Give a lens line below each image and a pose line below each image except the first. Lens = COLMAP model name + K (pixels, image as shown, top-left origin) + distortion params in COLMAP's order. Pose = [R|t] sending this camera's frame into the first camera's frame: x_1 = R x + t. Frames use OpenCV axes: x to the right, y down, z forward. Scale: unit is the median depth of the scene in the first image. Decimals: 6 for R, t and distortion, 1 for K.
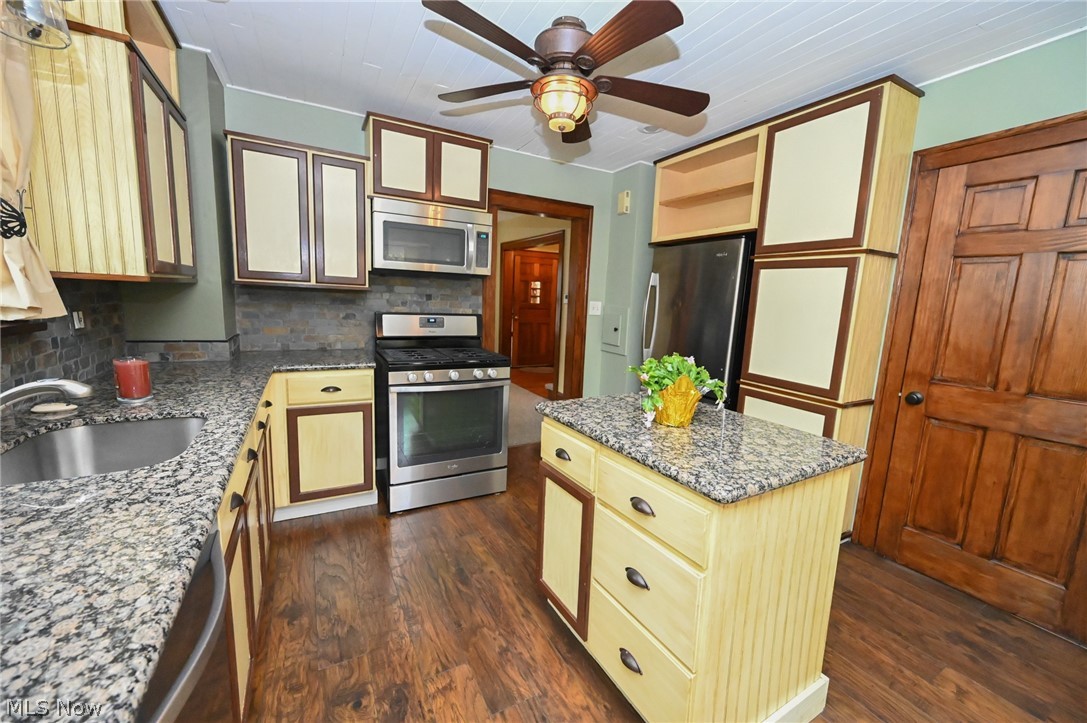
lens RADIAL K [[425.8, 0, 544.9], [0, 425.8, 360.6], [0, 0, 1]] dist [-0.006647, -0.000096]
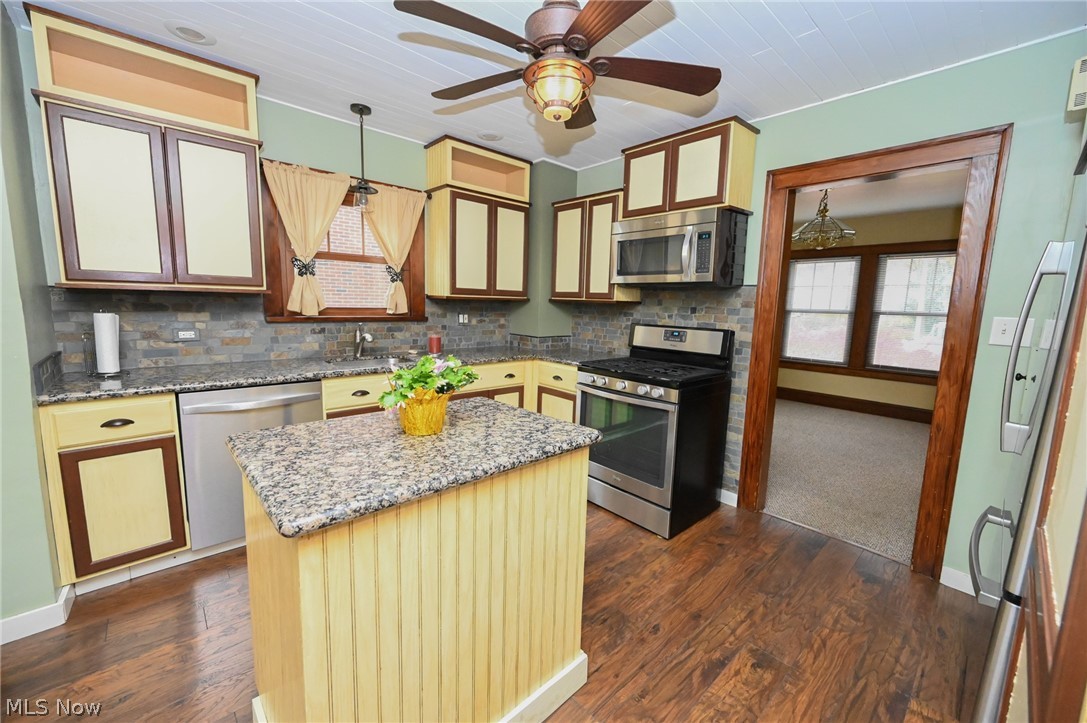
lens RADIAL K [[425.8, 0, 549.2], [0, 425.8, 358.9], [0, 0, 1]] dist [-0.006647, -0.000096]
pose [[0.244414, 0.094012, -0.965103, 0.709203], [-0.162057, 0.985251, 0.054934, -0.054497], [0.956033, 0.142975, 0.256044, 0.592108]]
